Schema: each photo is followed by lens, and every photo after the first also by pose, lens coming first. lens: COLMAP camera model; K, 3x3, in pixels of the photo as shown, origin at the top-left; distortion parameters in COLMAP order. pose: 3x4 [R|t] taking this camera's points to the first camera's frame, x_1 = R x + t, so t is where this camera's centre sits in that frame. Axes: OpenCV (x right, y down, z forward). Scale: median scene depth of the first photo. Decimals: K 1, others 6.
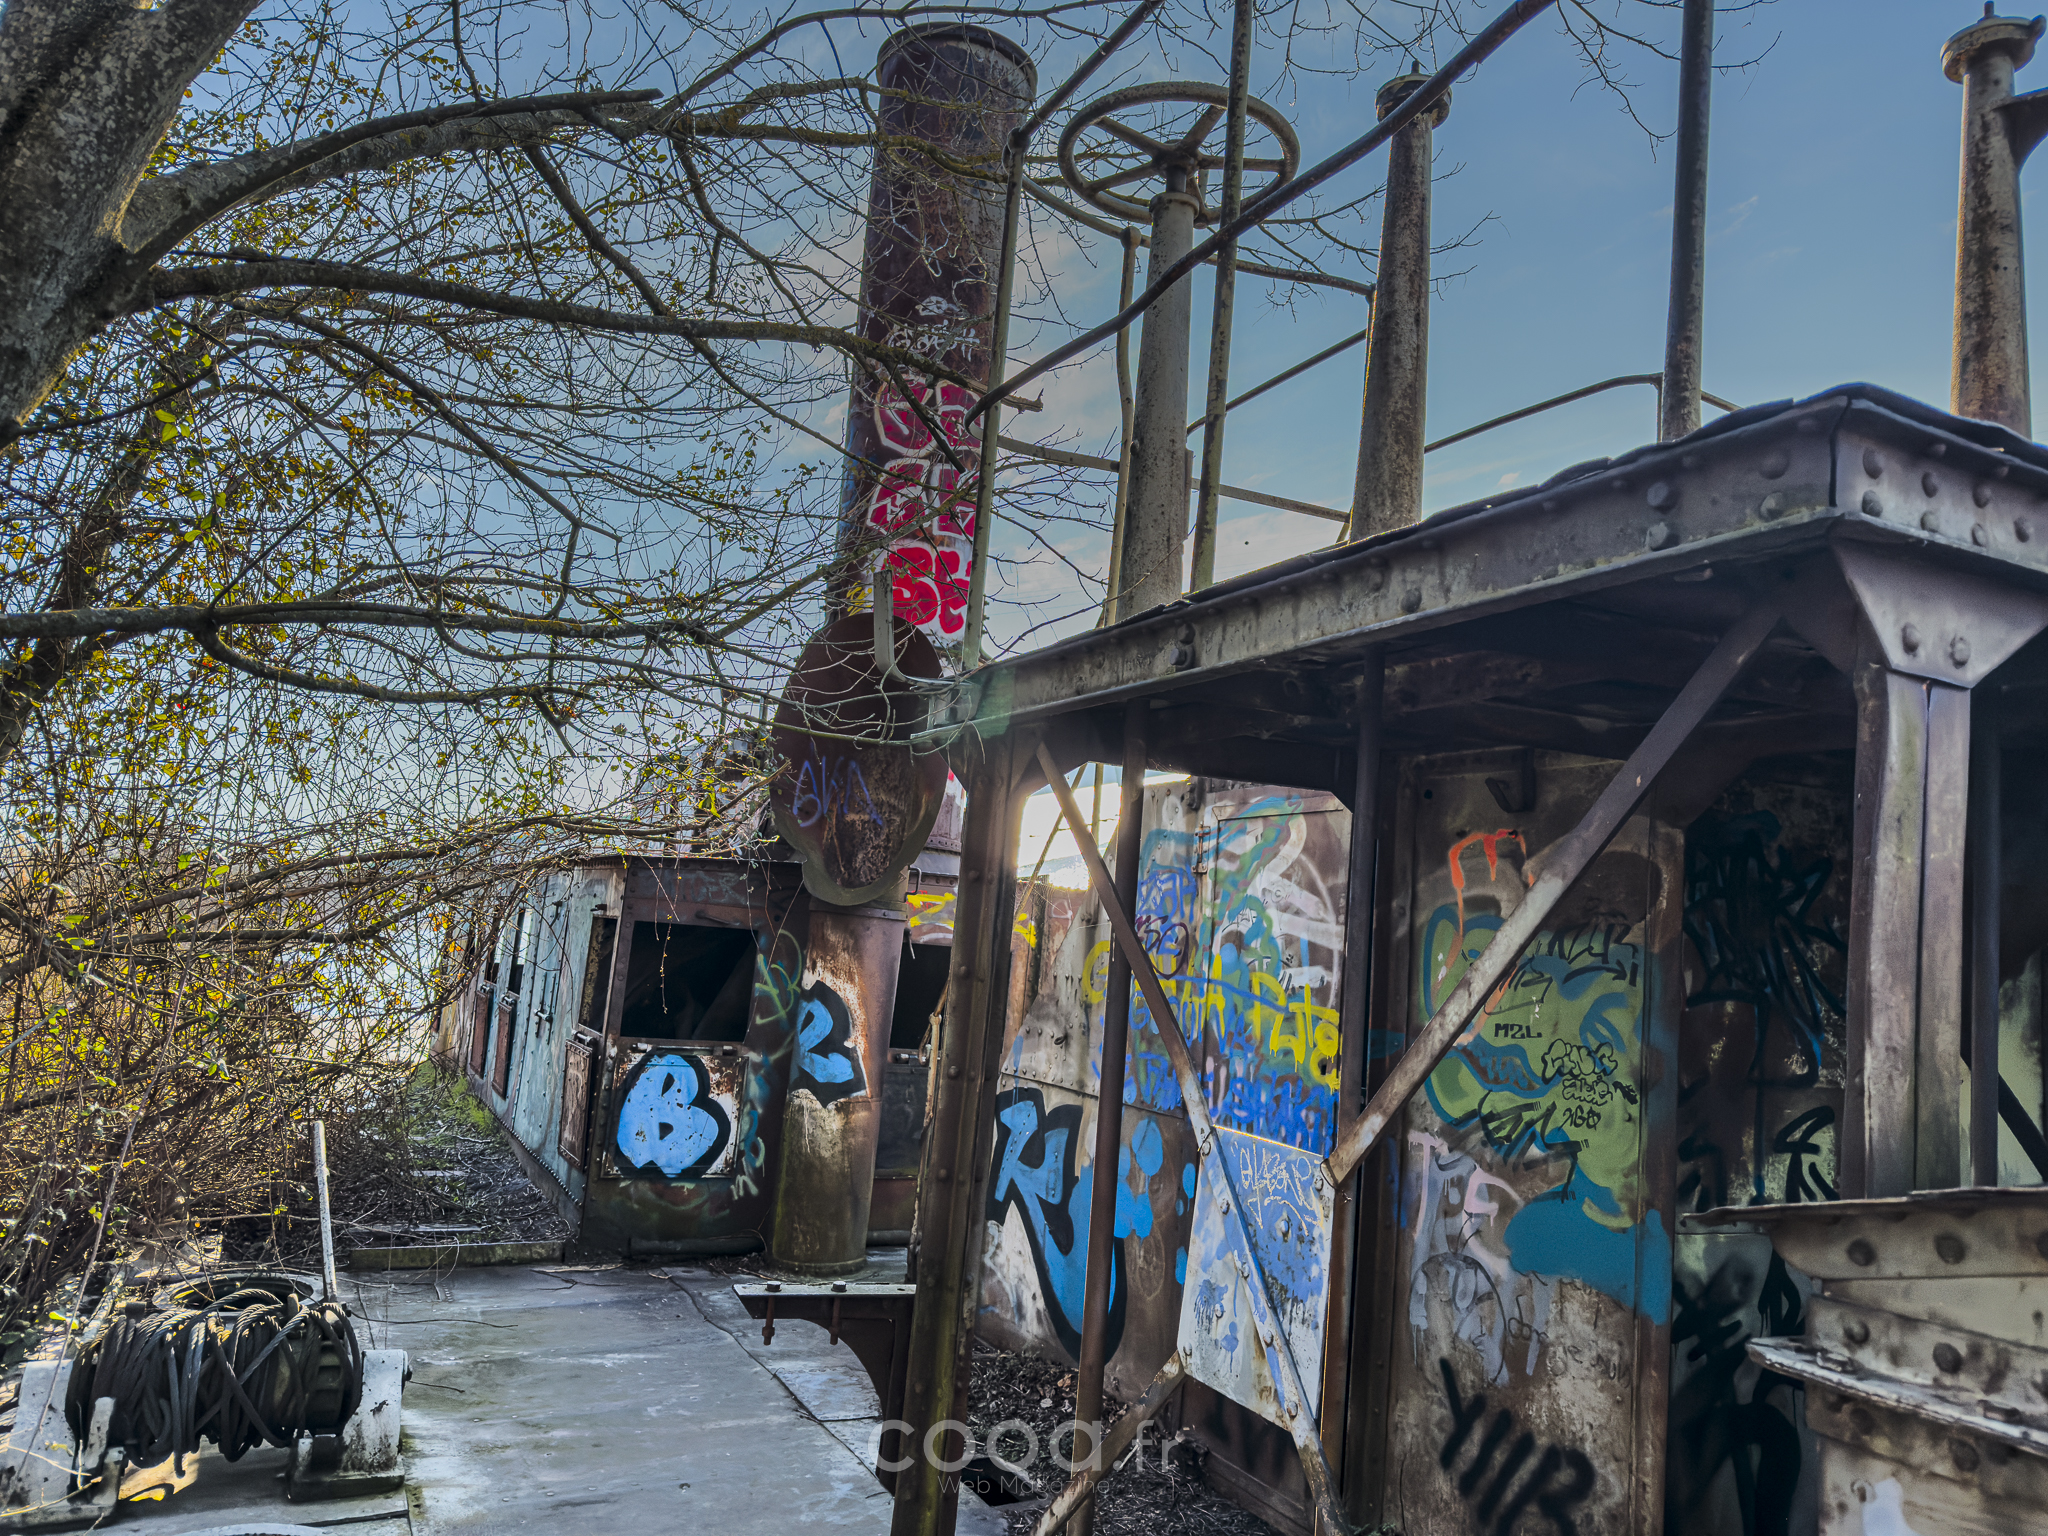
lens RADIAL K [[1493.5, 0, 1024.0], [0, 1493.5, 768.0], [0, 0, 1]] dist [0.035520, 0.000187]
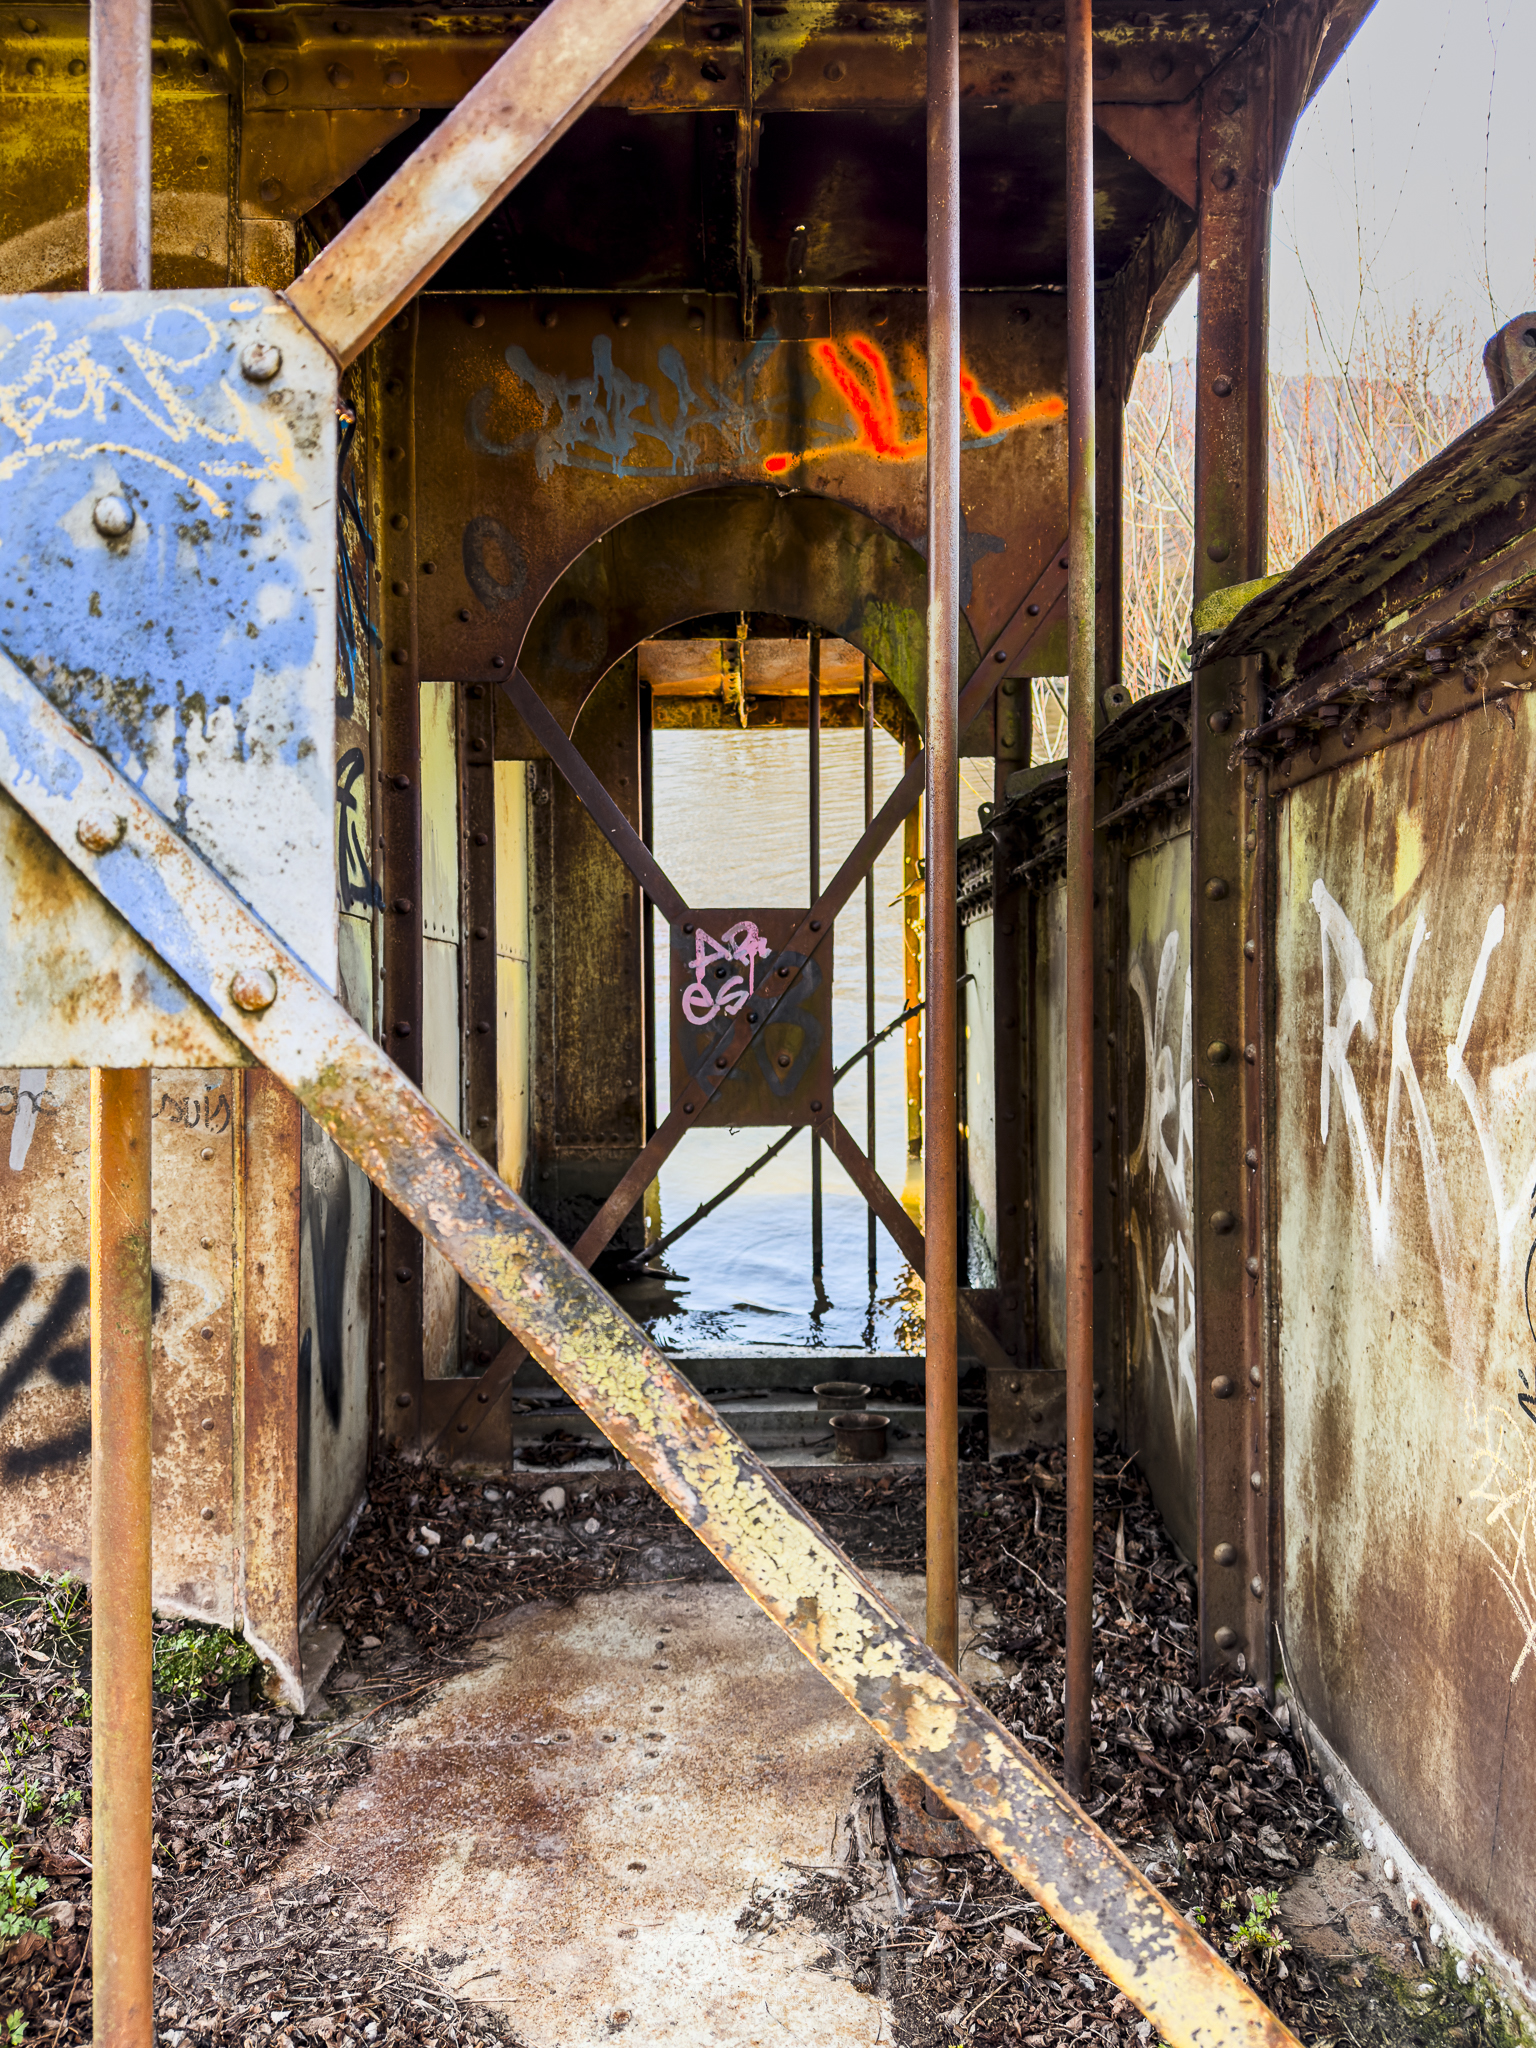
lens RADIAL K [[1493.5, 0, 768.0], [0, 1493.5, 1024.0], [0, 0, 1]] dist [0.035520, 0.000187]
pose [[0.421610, -0.076052, 0.903582, -0.064399], [-0.063944, 0.991502, 0.113289, 0.325366], [-0.904520, -0.105543, 0.413164, 0.632614]]
